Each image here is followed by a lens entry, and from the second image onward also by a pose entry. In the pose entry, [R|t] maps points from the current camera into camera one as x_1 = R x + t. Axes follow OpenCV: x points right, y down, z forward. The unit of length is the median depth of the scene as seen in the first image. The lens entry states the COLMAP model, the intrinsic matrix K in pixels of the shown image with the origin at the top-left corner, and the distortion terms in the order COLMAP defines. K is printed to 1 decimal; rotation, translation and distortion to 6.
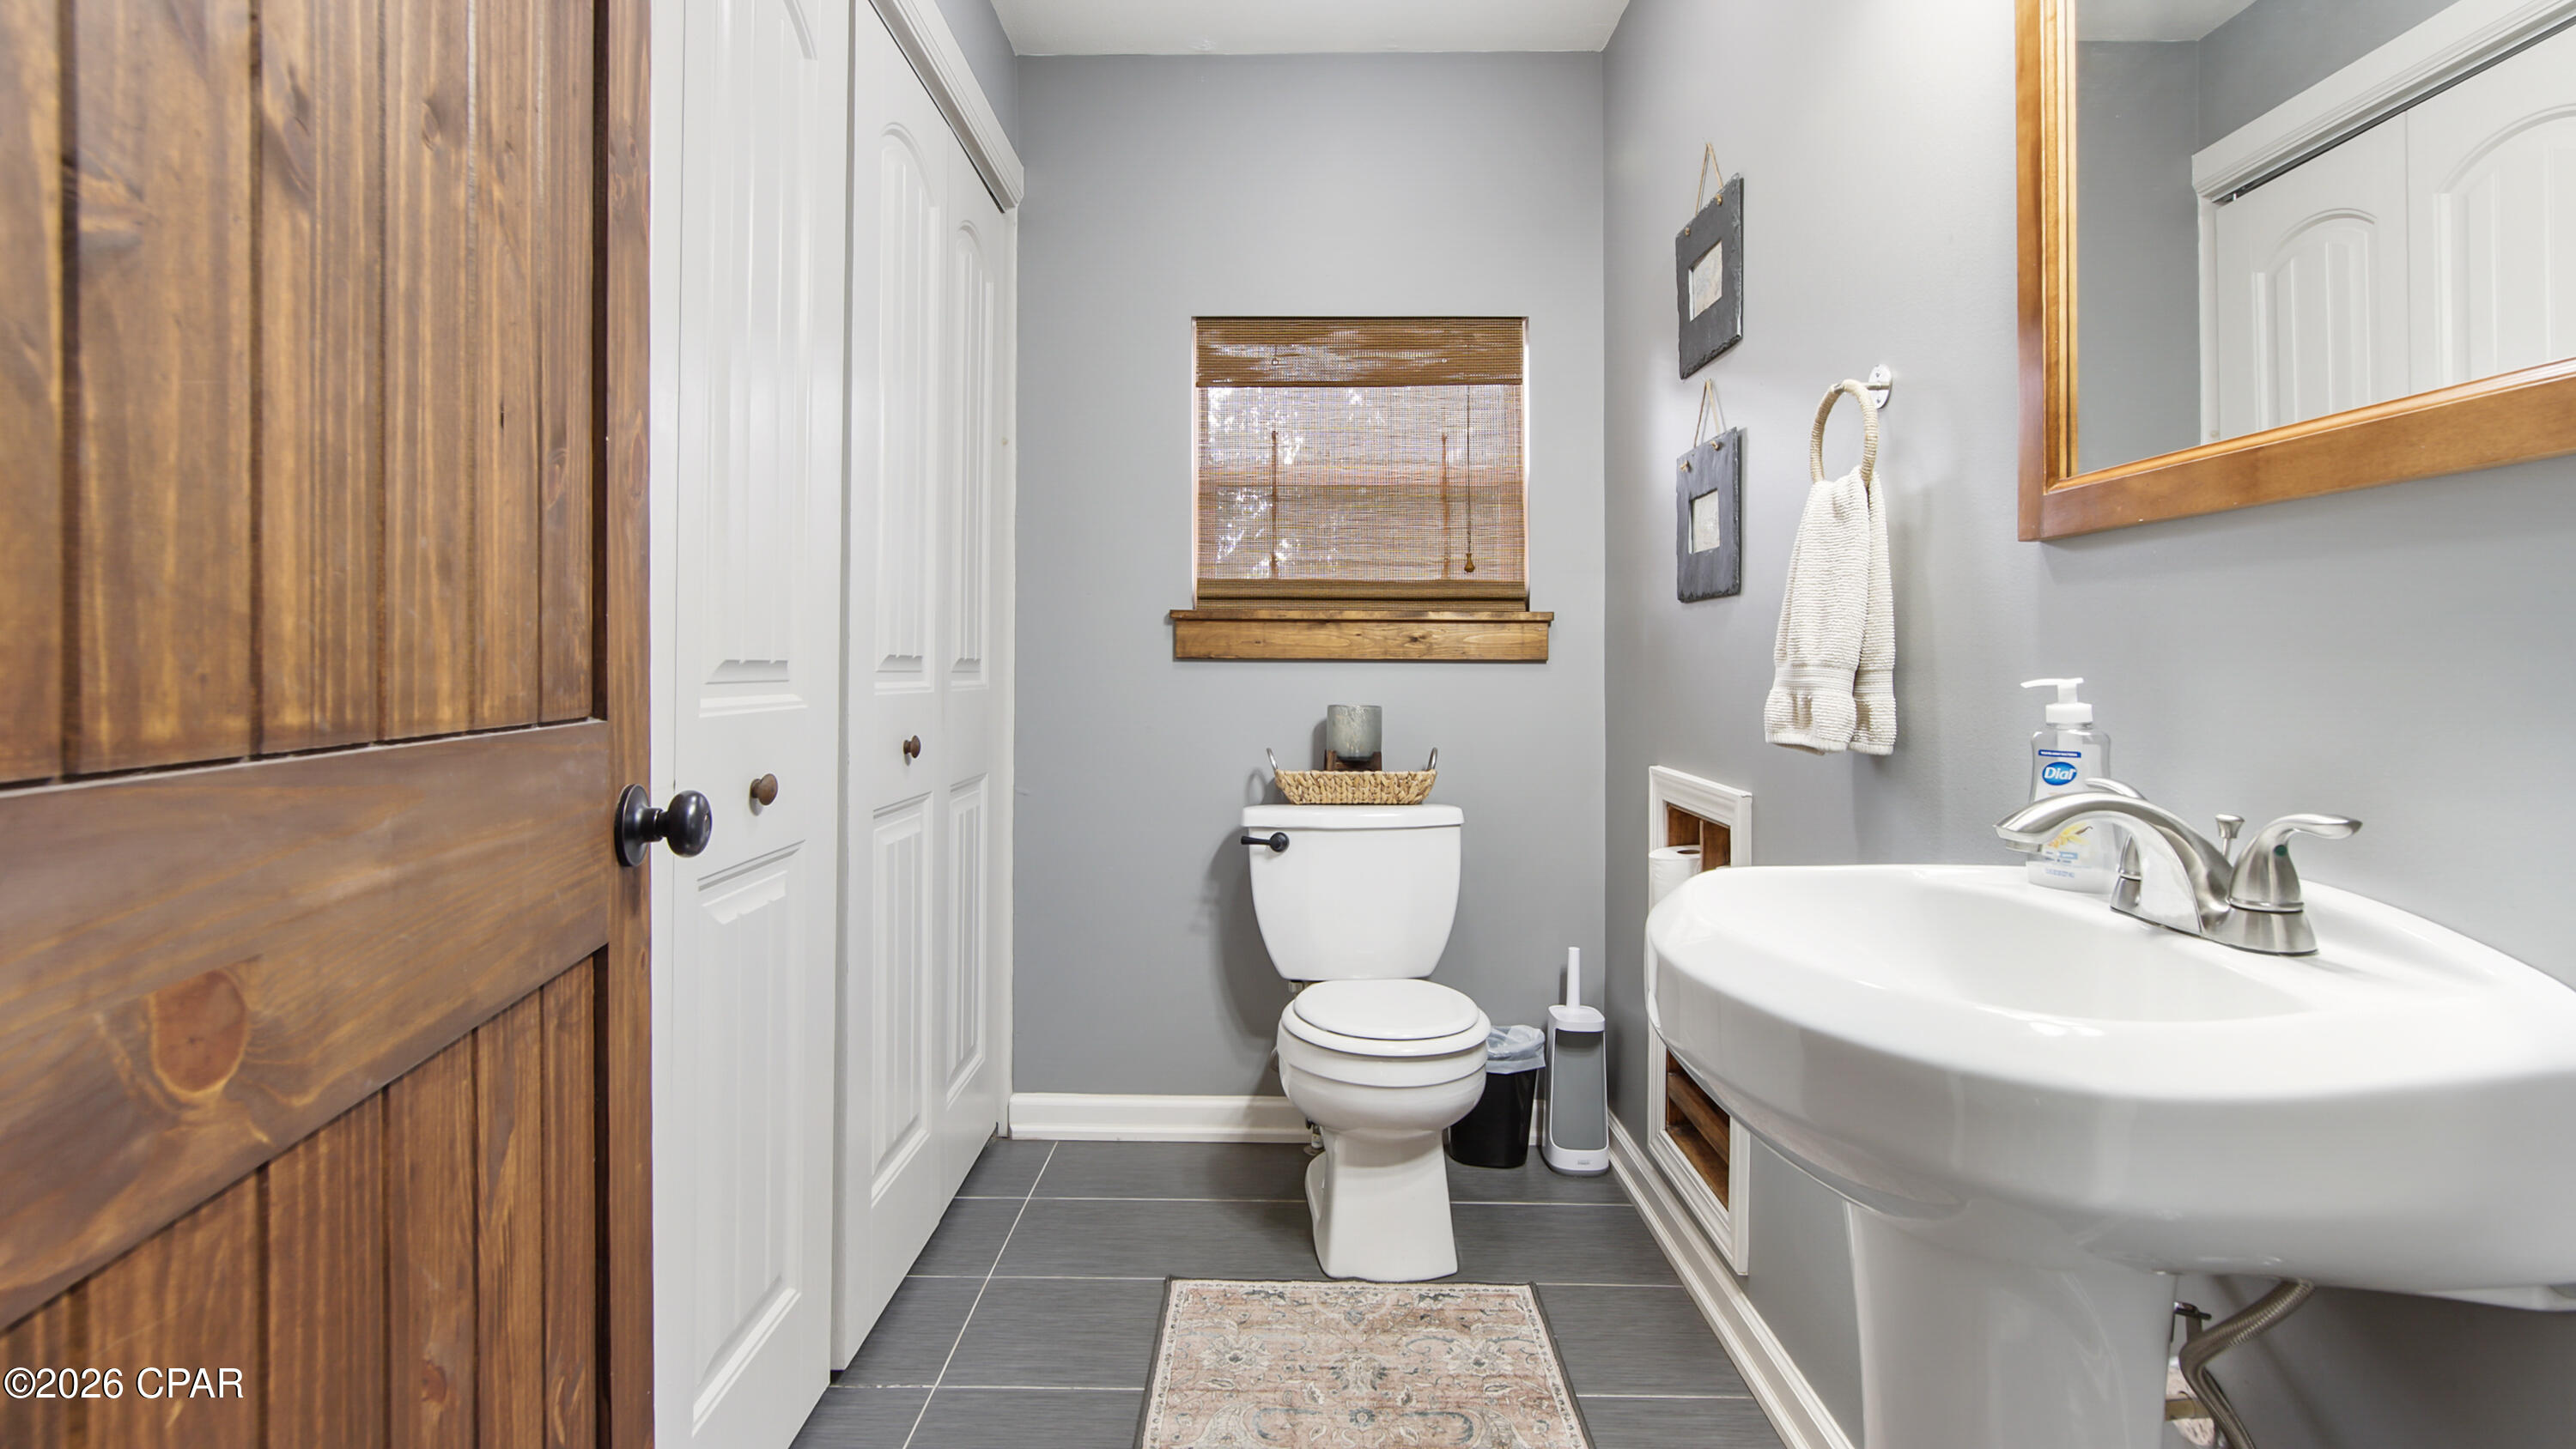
lens RADIAL K [[1055.7, 0, 1278.0], [0, 1055.7, 743.5], [0, 0, 1]] dist [-0.000088, 0.000069]
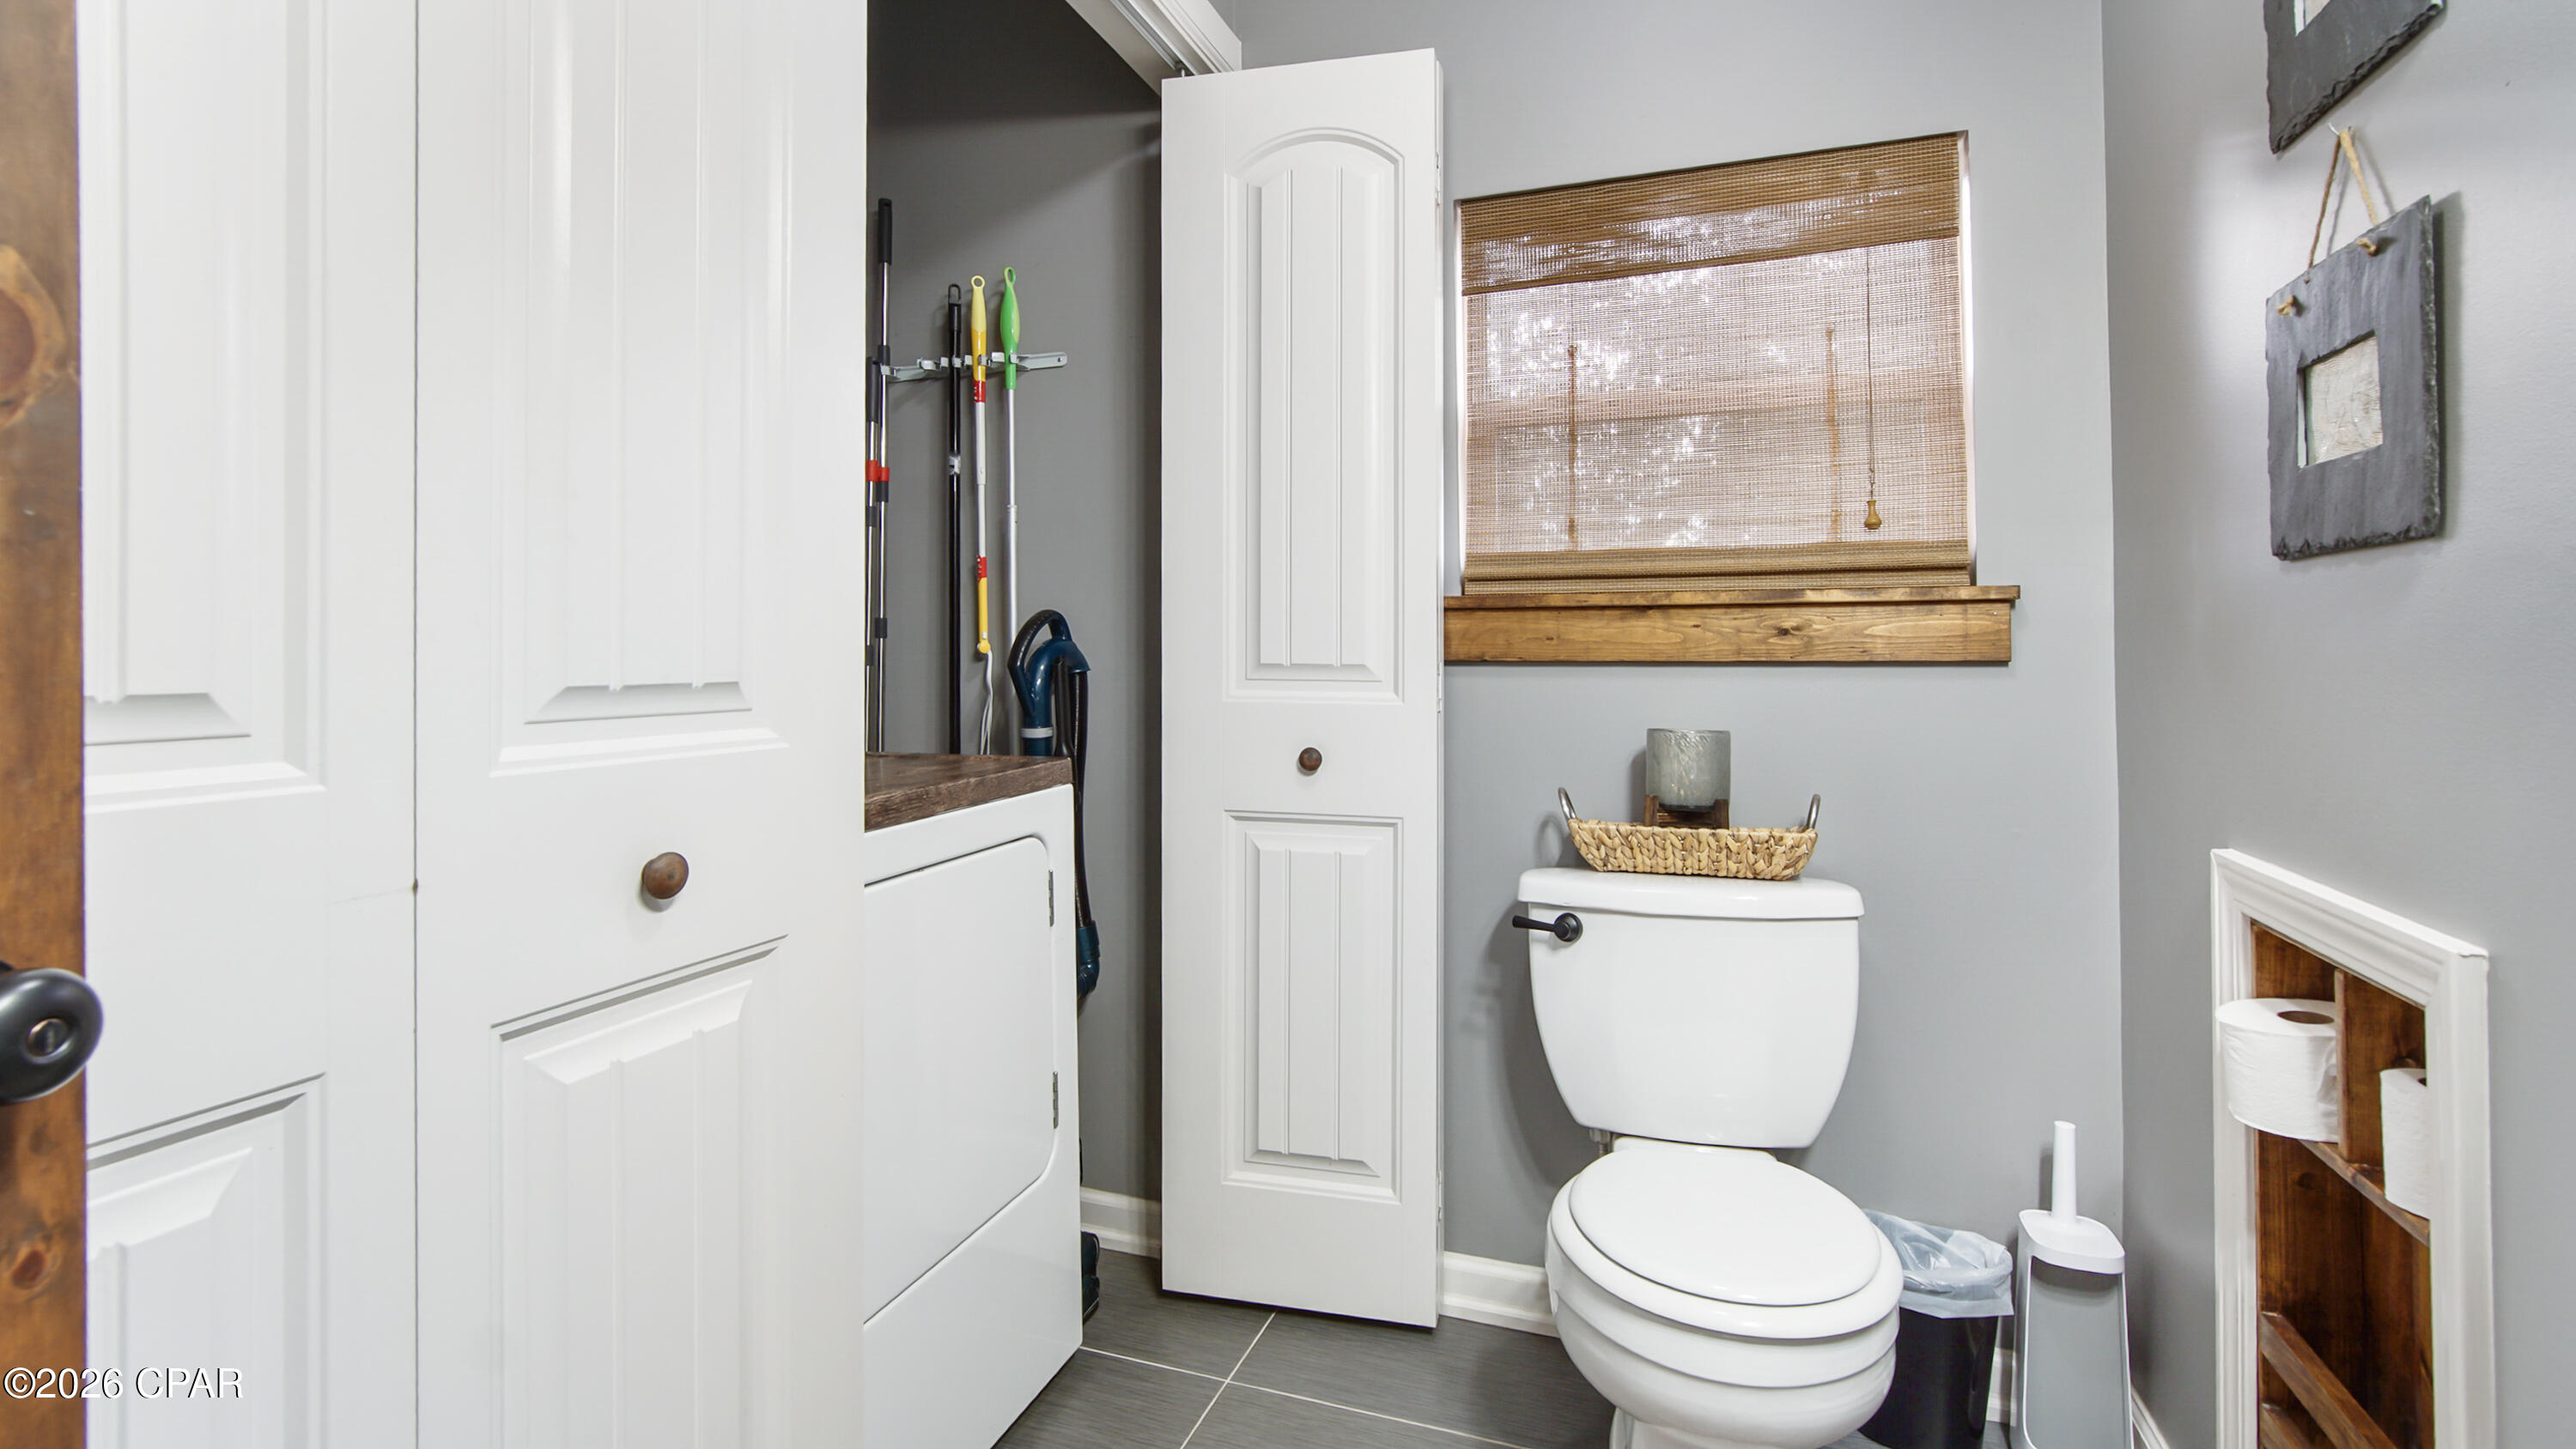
lens RADIAL K [[1159.8, 0, 1291.1], [0, 1159.8, 691.3], [0, 0, 1]] dist [-0.001924, 0.000511]
pose [[0.950654, 0.001540, -0.310248, 0.060997], [-0.016037, 0.998895, -0.044183, -0.023571], [0.309837, 0.046978, 0.949628, 0.206706]]
